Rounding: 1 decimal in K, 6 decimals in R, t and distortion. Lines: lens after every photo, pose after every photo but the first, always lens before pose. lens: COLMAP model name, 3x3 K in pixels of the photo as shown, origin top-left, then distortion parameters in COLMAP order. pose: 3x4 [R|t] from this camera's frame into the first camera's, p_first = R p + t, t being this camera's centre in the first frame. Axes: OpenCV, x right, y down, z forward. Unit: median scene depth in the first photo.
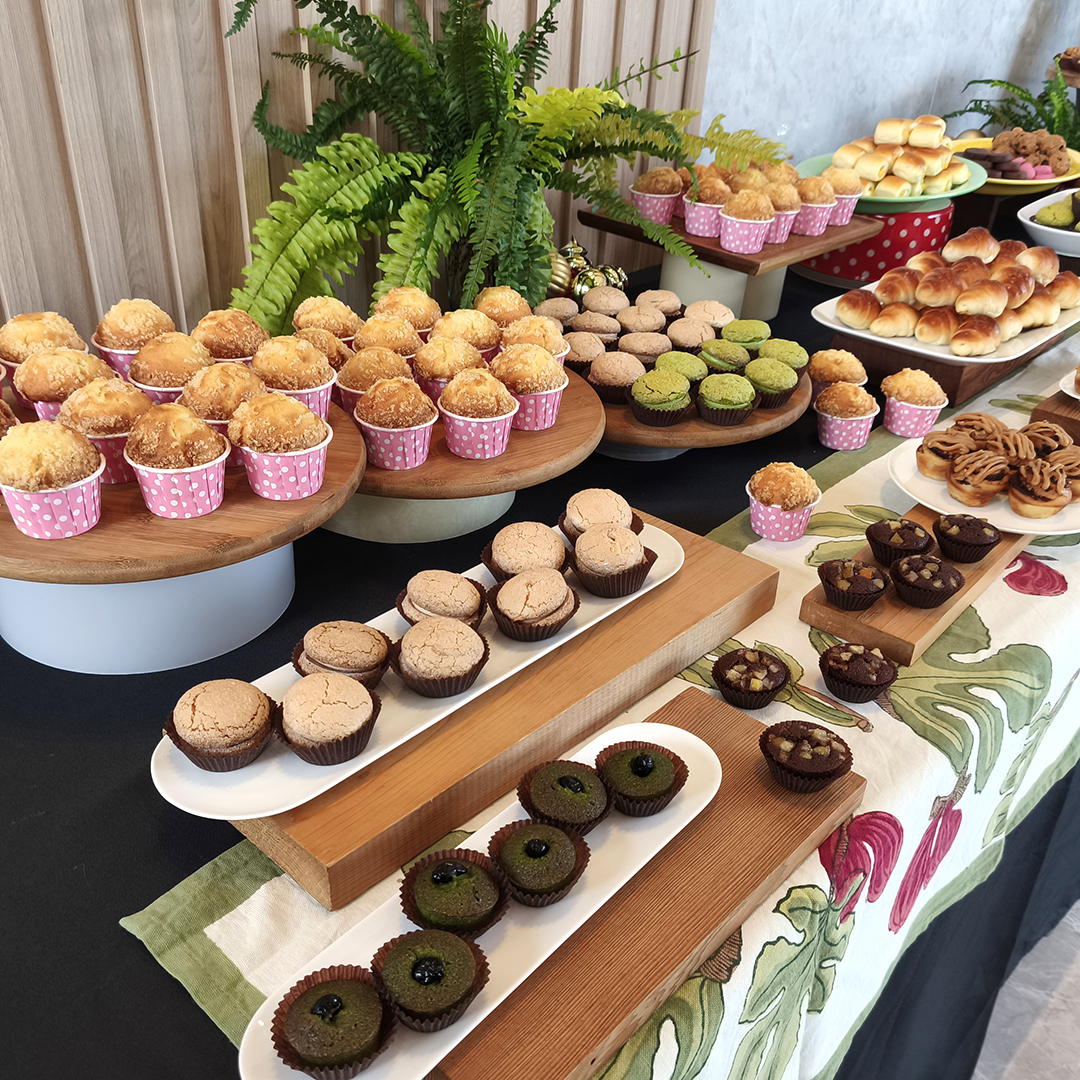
lens RADIAL K [[1066.1, 0, 533.4], [0, 1066.1, 547.4], [0, 0, 1]] dist [0.048821, 0.000000]
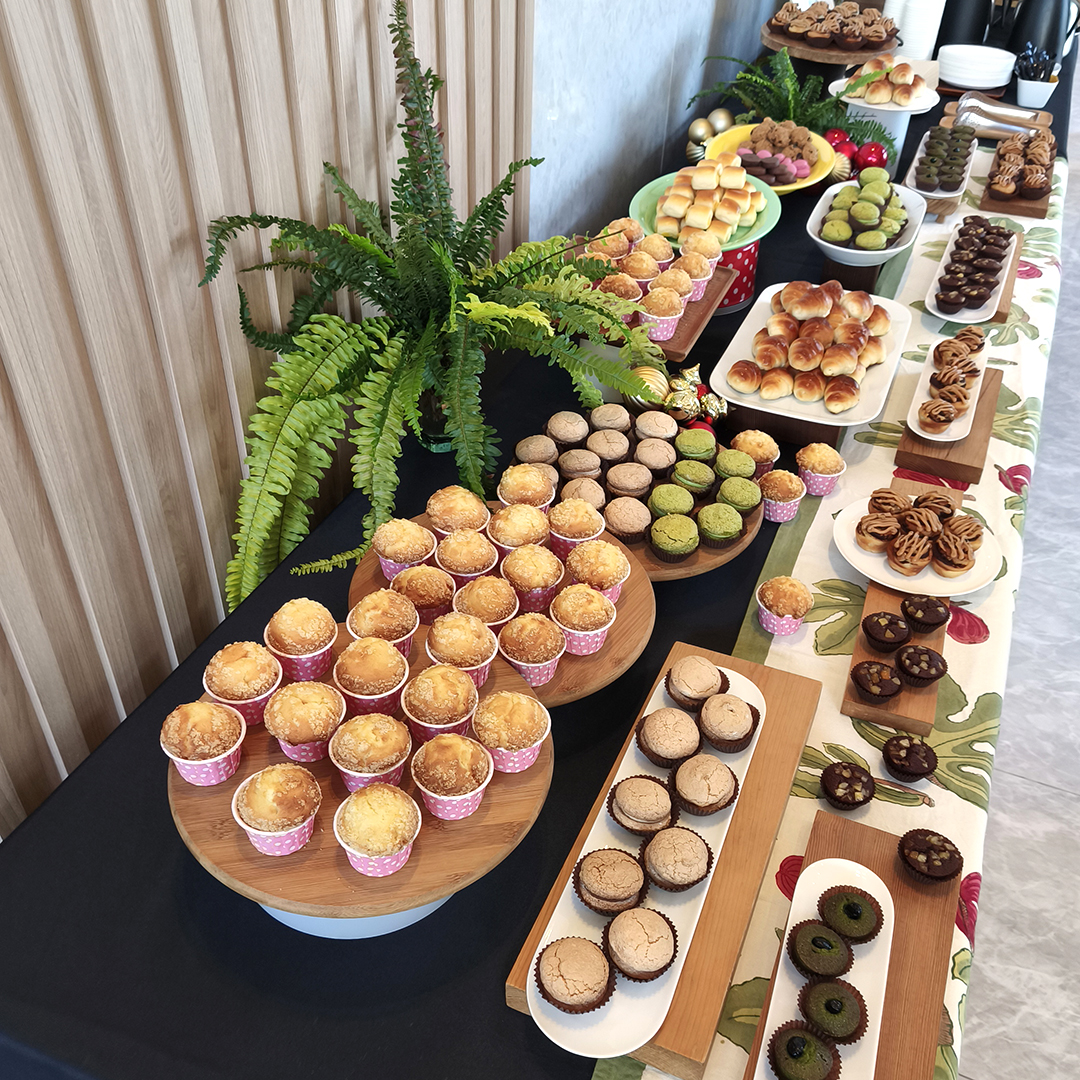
lens RADIAL K [[1066.1, 0, 540.3], [0, 1066.1, 534.4], [0, 0, 1]] dist [0.048821, 0.000000]
pose [[0.938743, -0.224763, 0.261234, -0.354203], [0.184988, 0.968223, 0.168295, -0.386774], [-0.290759, -0.109661, 0.950491, -0.133569]]
